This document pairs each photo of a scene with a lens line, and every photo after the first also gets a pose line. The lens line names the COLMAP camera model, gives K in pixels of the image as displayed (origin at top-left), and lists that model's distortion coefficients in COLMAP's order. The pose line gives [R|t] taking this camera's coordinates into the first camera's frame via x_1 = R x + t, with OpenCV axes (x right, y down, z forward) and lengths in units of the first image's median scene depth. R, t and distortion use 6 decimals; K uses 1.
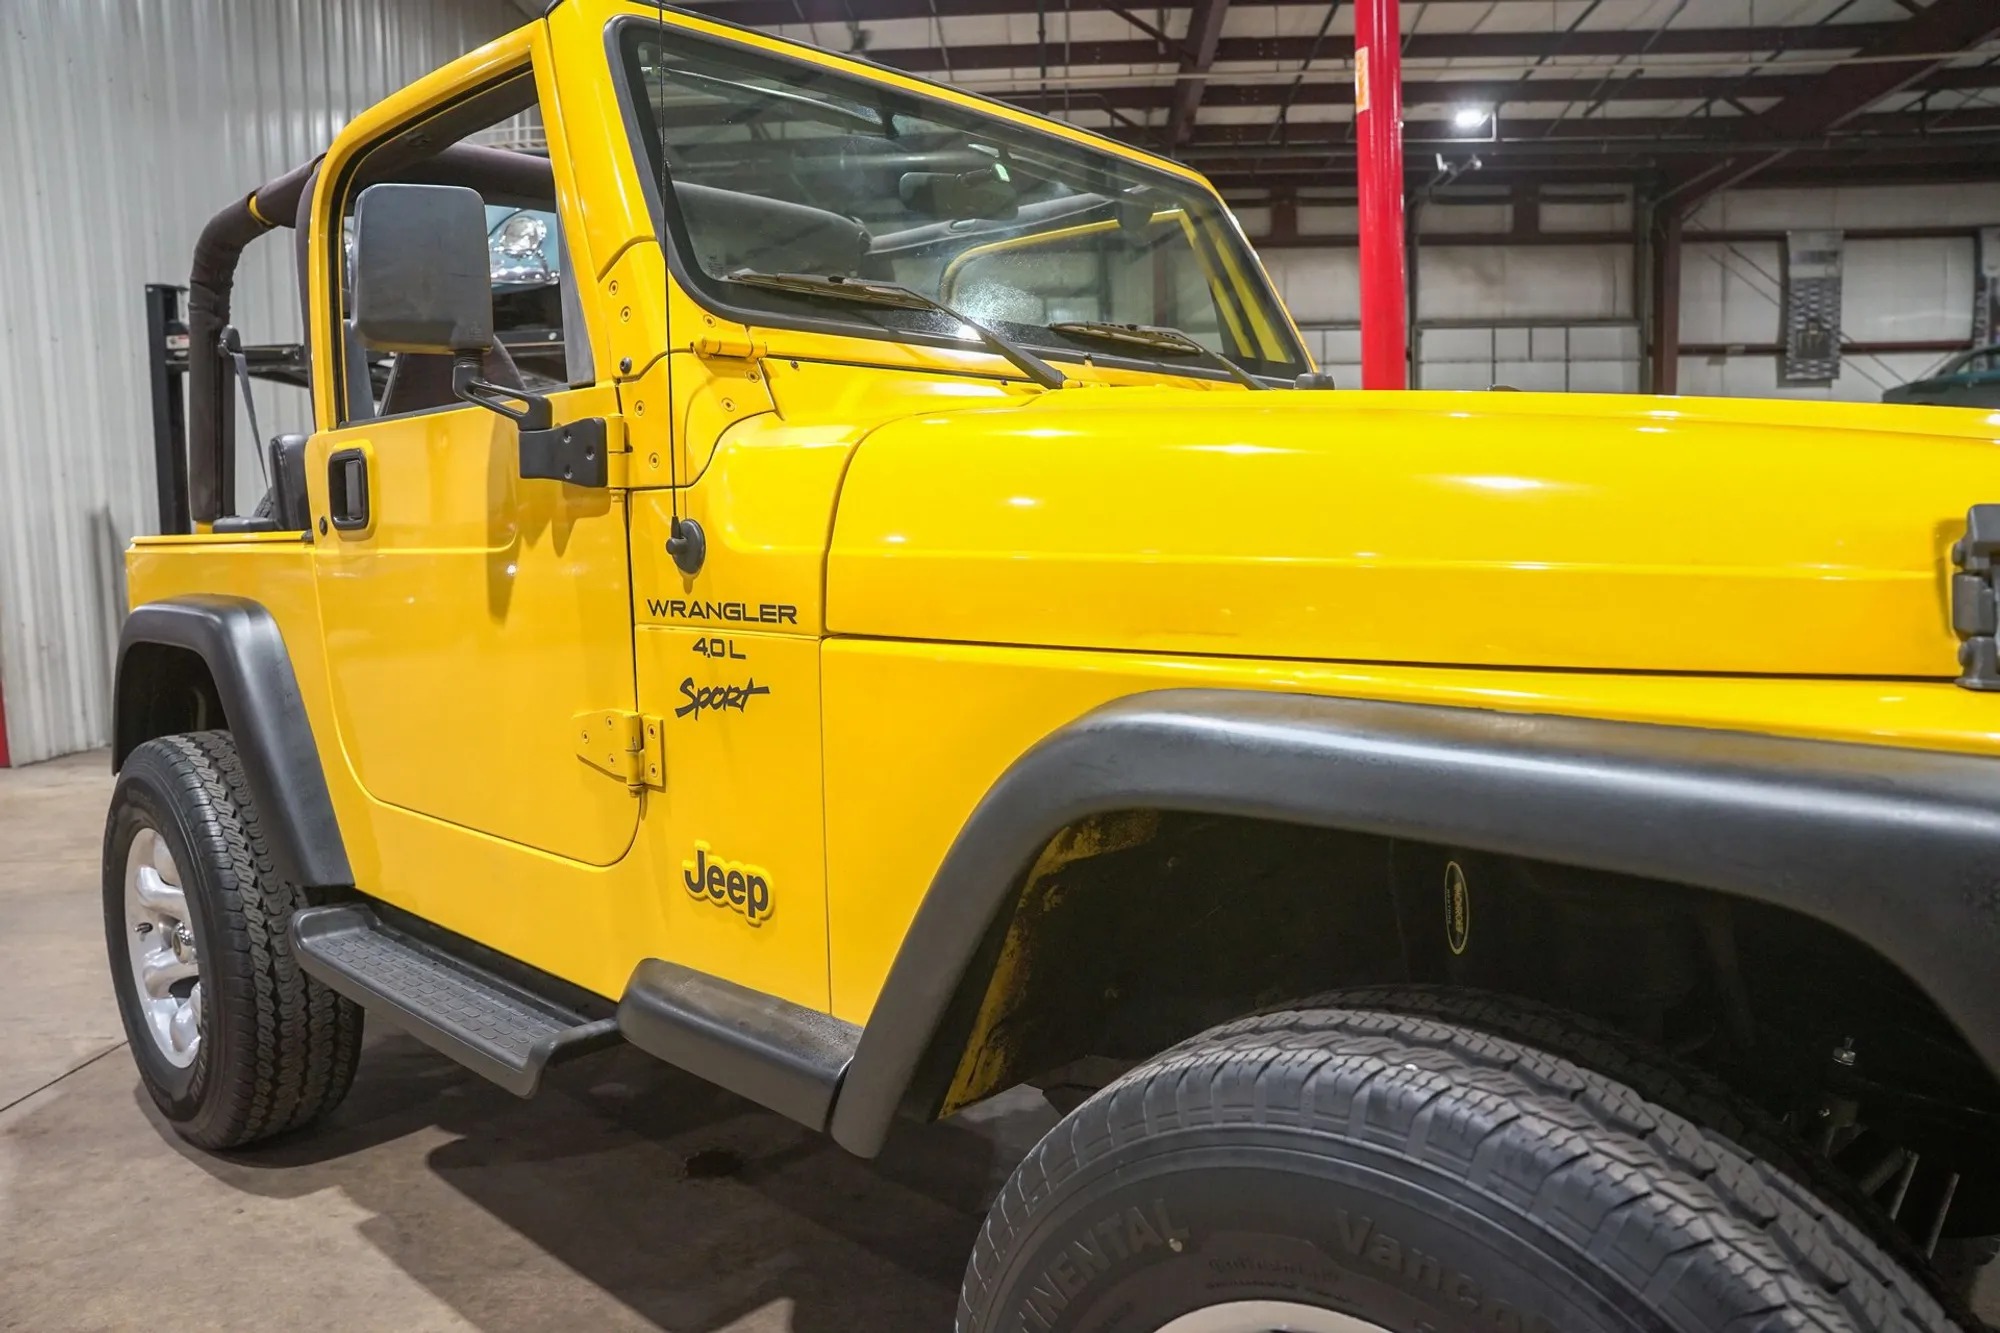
lens RADIAL K [[1369.2, 0, 1006.9], [0, 1369.2, 663.6], [0, 0, 1]] dist [-0.143674, 0.113419]
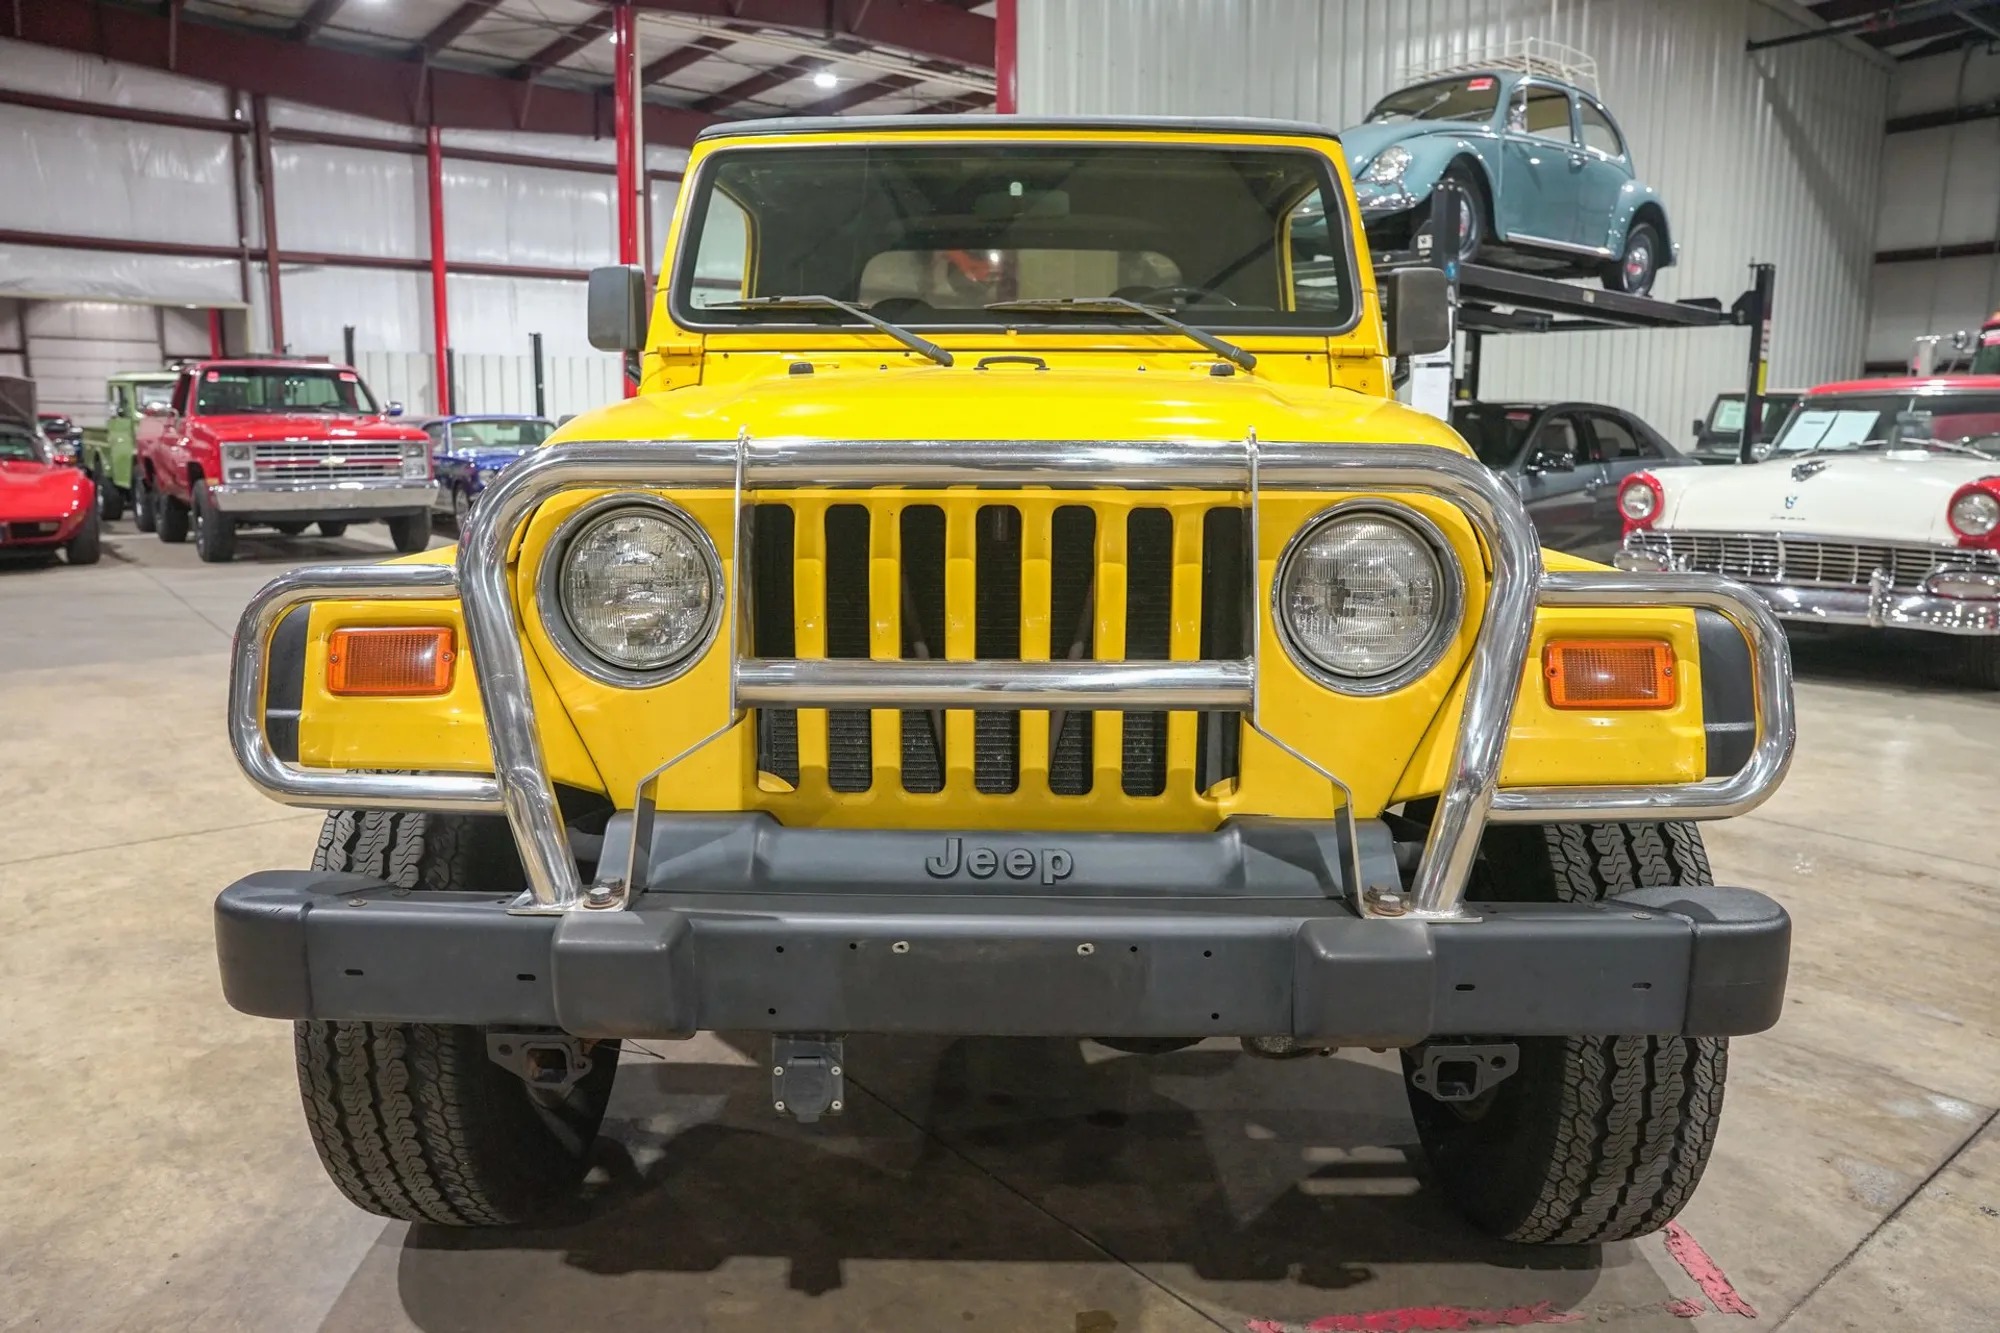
lens RADIAL K [[1369.2, 0, 1006.9], [0, 1369.2, 663.6], [0, 0, 1]] dist [-0.143674, 0.113419]
pose [[0.654876, 0.151462, -0.740403, 1.012647], [-0.093073, 0.988417, 0.119876, -0.050688], [0.749983, -0.009592, 0.661387, 0.086109]]
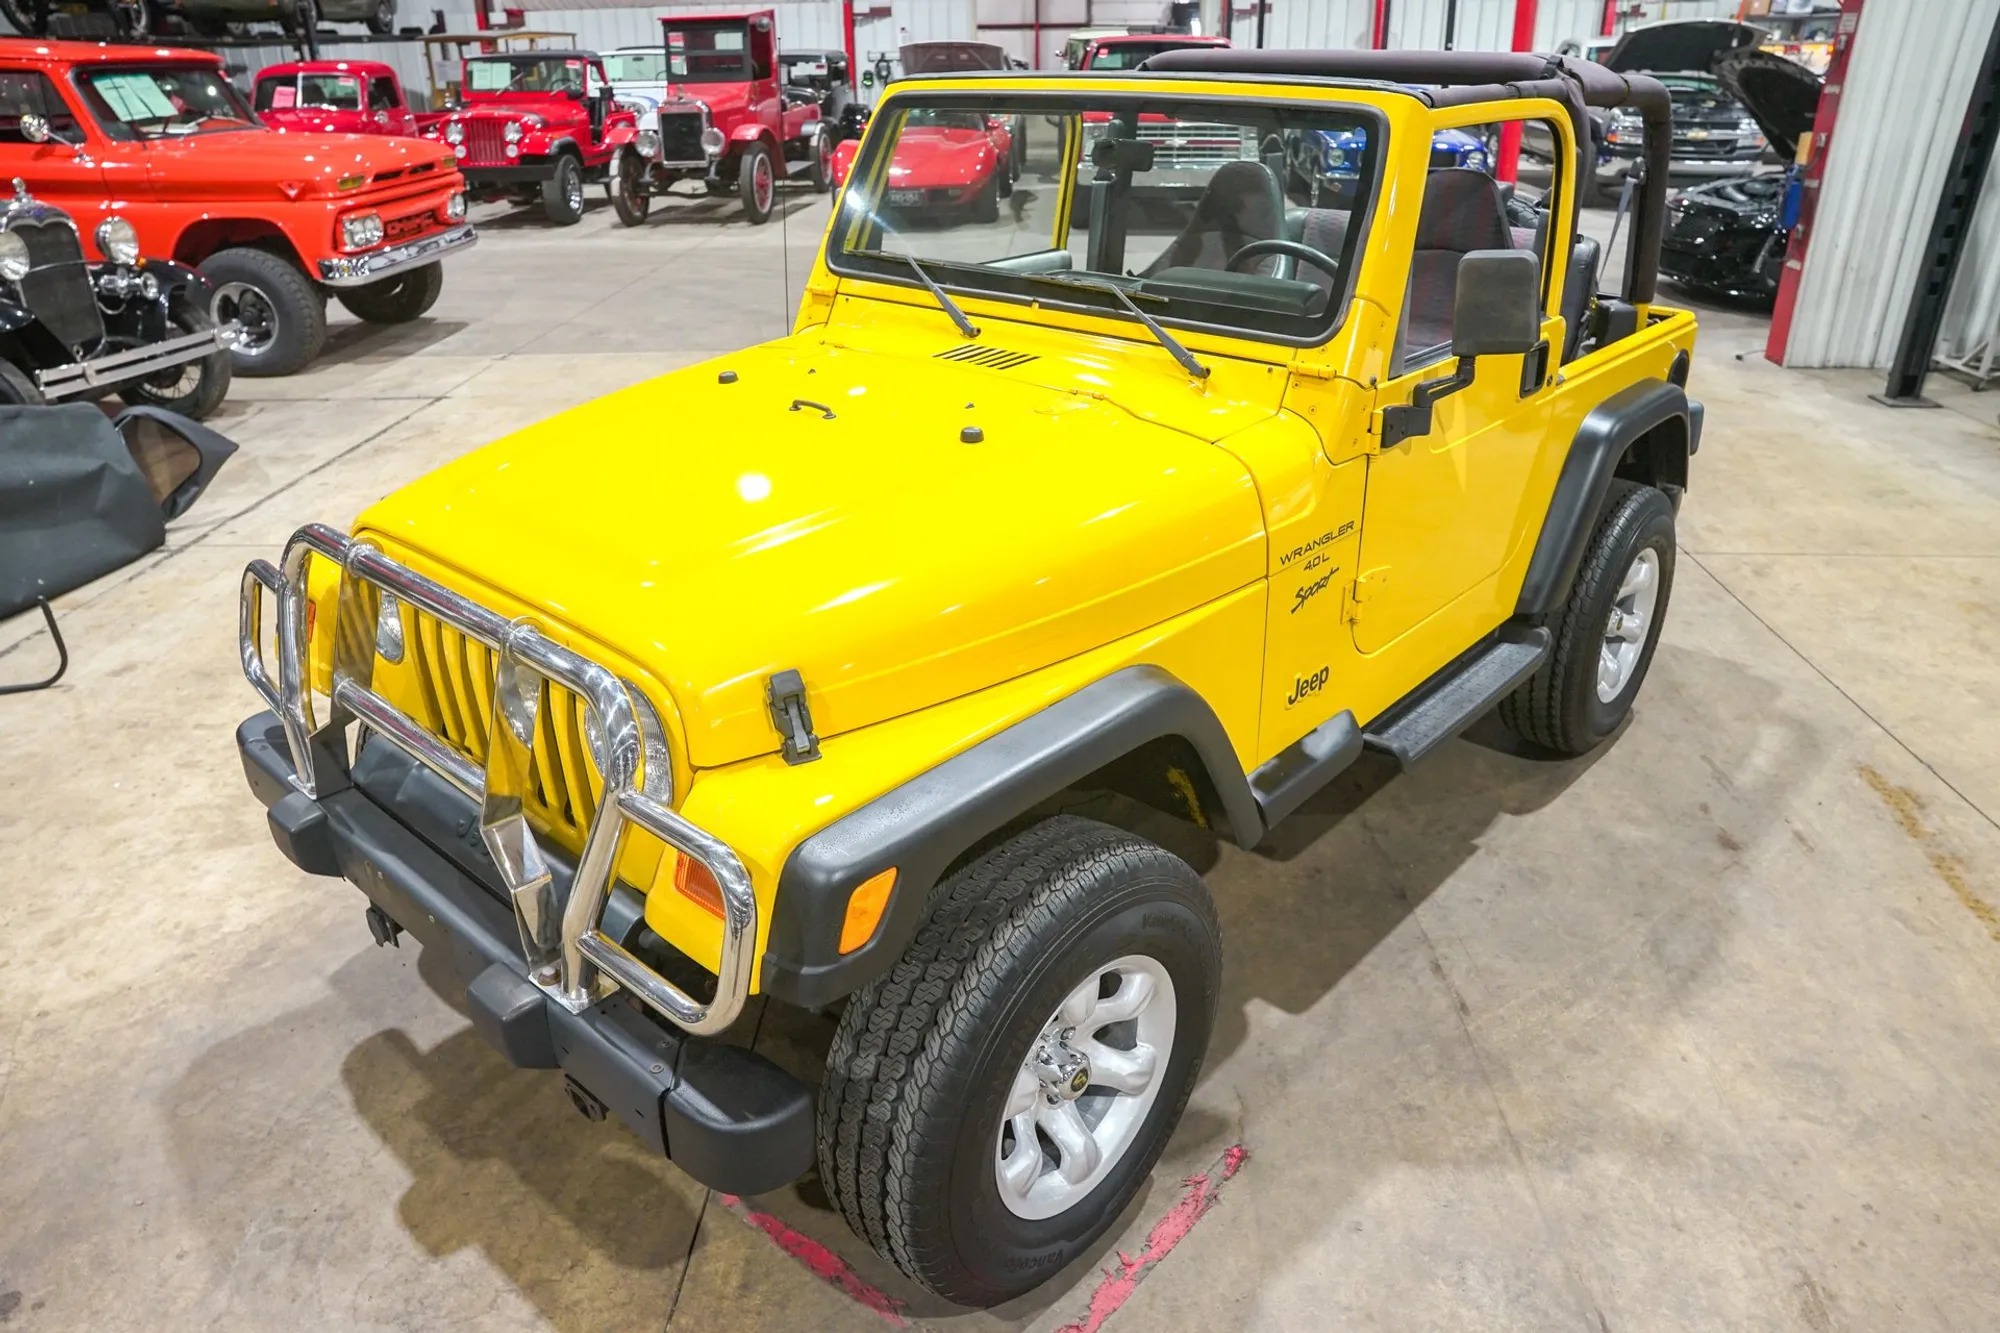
lens RADIAL K [[1369.2, 0, 1006.9], [0, 1369.2, 663.6], [0, 0, 1]] dist [-0.143674, 0.113419]
pose [[-0.005191, 0.443883, -0.896070, 1.366427], [-0.086053, 0.892559, 0.442643, -0.466833], [0.996277, 0.079407, 0.033565, 0.867289]]
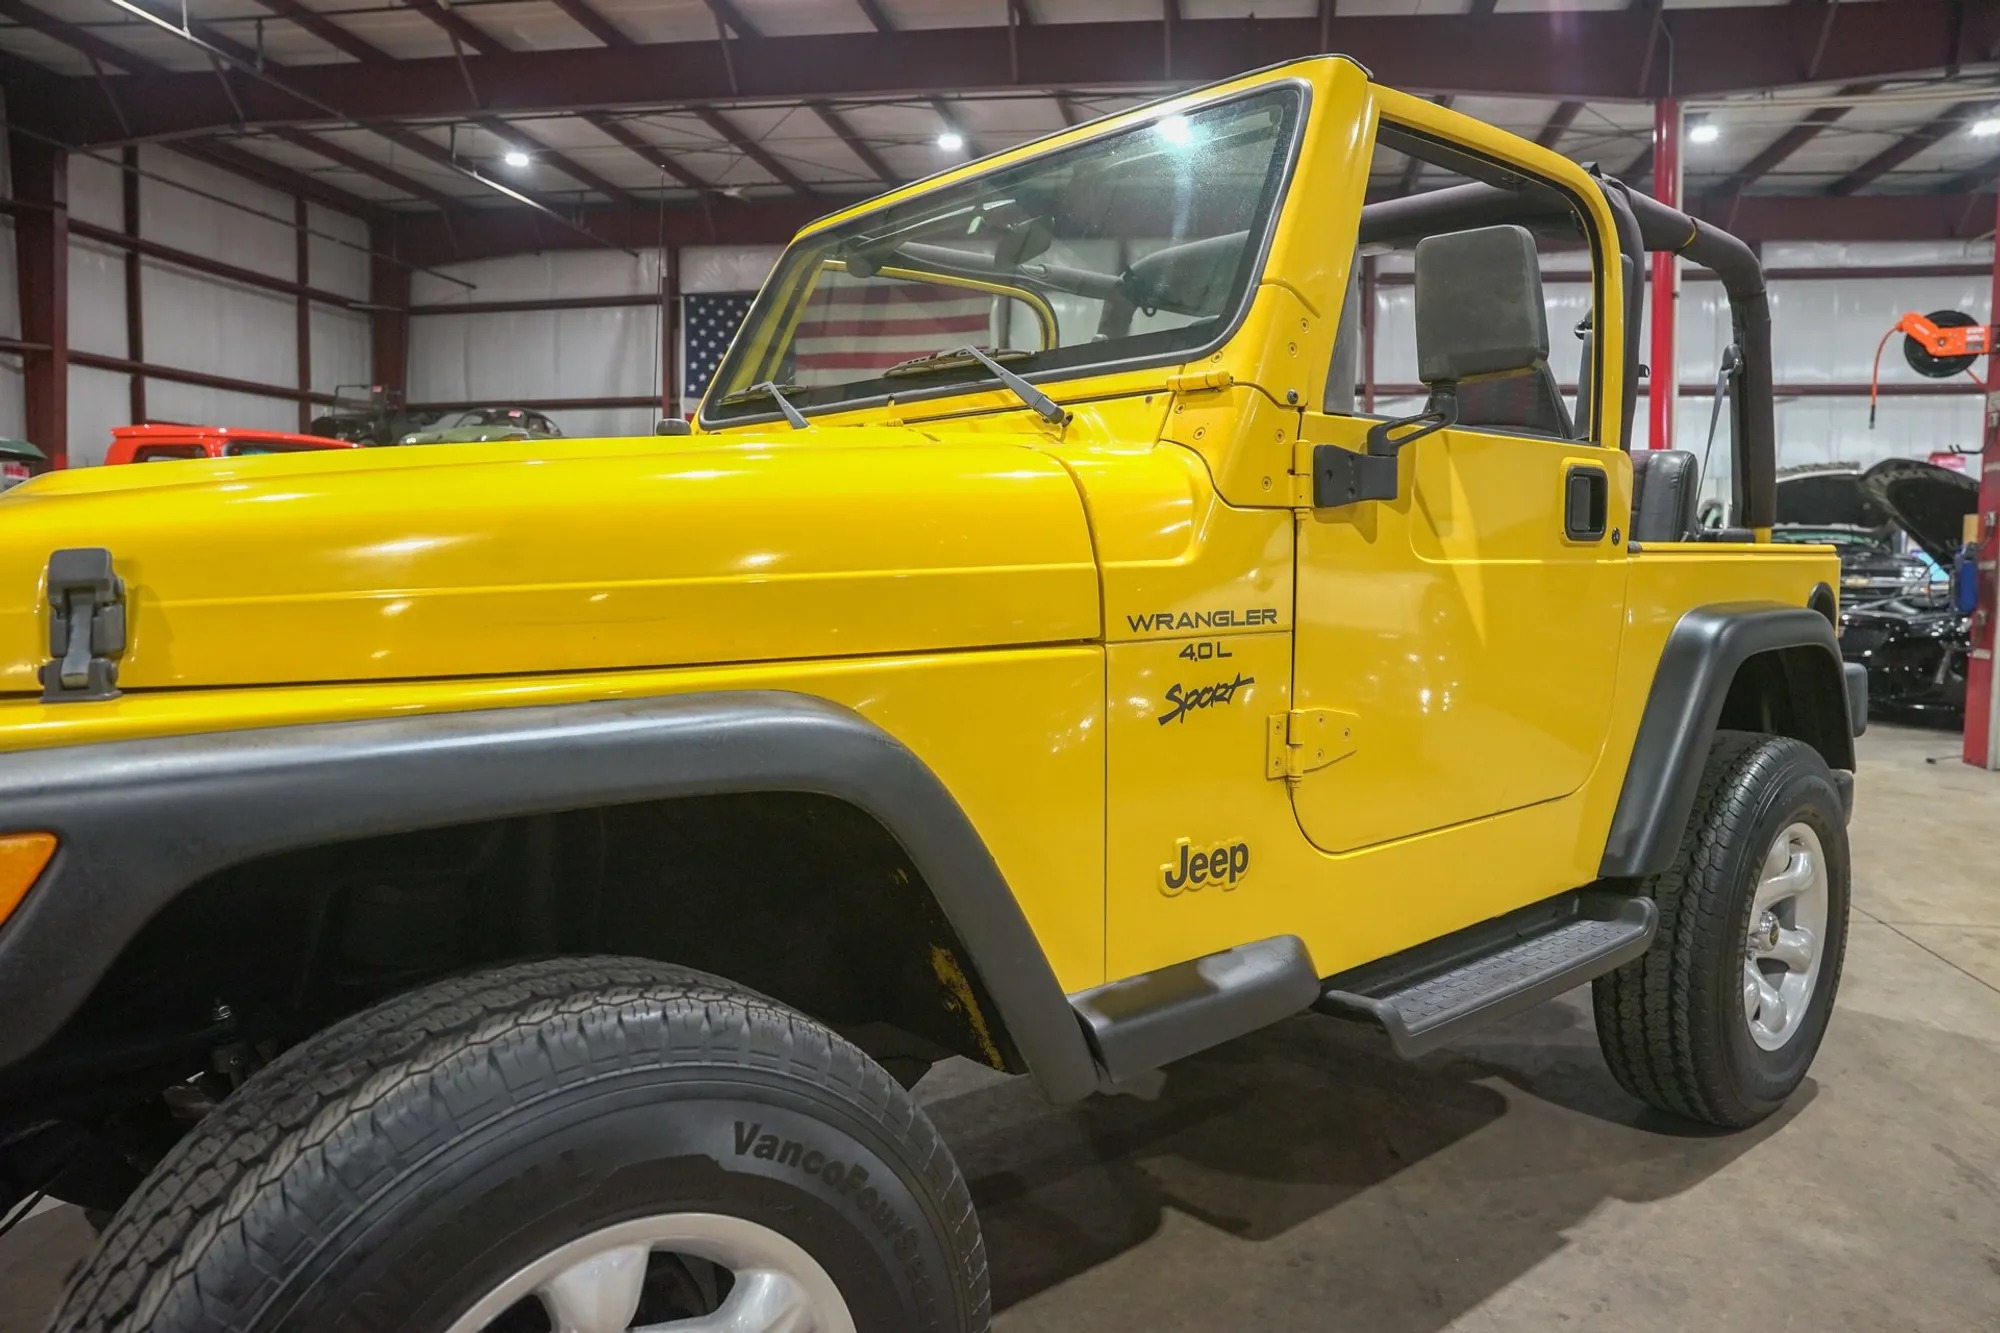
lens RADIAL K [[1369.2, 0, 1006.9], [0, 1369.2, 663.6], [0, 0, 1]] dist [-0.143674, 0.113419]
pose [[-0.133501, 0.100188, -0.985972, 1.046533], [-0.097570, 0.988715, 0.113678, -0.134190], [0.986234, 0.111378, -0.122219, 1.137249]]
